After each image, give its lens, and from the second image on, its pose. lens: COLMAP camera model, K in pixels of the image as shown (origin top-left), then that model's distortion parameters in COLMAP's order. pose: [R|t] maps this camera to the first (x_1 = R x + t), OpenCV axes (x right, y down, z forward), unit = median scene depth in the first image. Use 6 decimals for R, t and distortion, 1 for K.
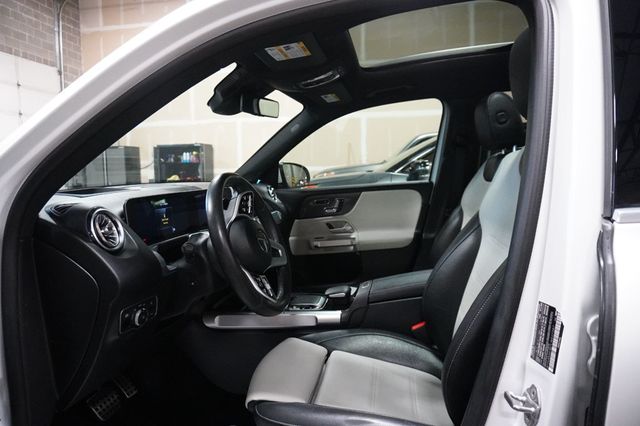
lens RADIAL K [[427.5, 0, 320.0], [0, 427.5, 213.0], [0, 0, 1]] dist [-0.021986, 0.001147]
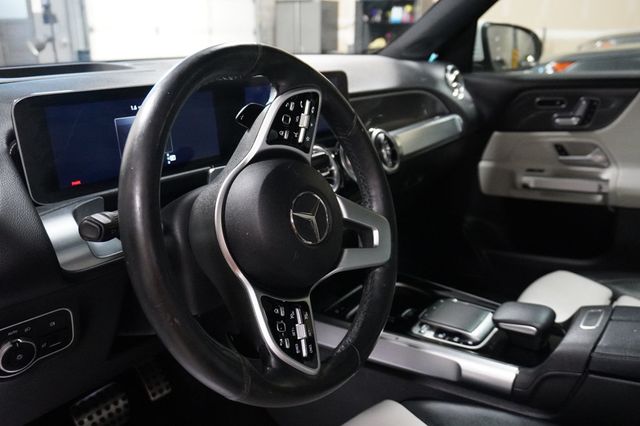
lens RADIAL K [[537.8, 0, 320.0], [0, 537.8, 213.0], [0, 0, 1]] dist [0.004246, 0.001730]
pose [[0.895622, 0.156975, -0.416197, 0.046696], [-0.061712, 0.970462, 0.233226, -0.031122], [0.440514, -0.183198, 0.878855, 0.278306]]
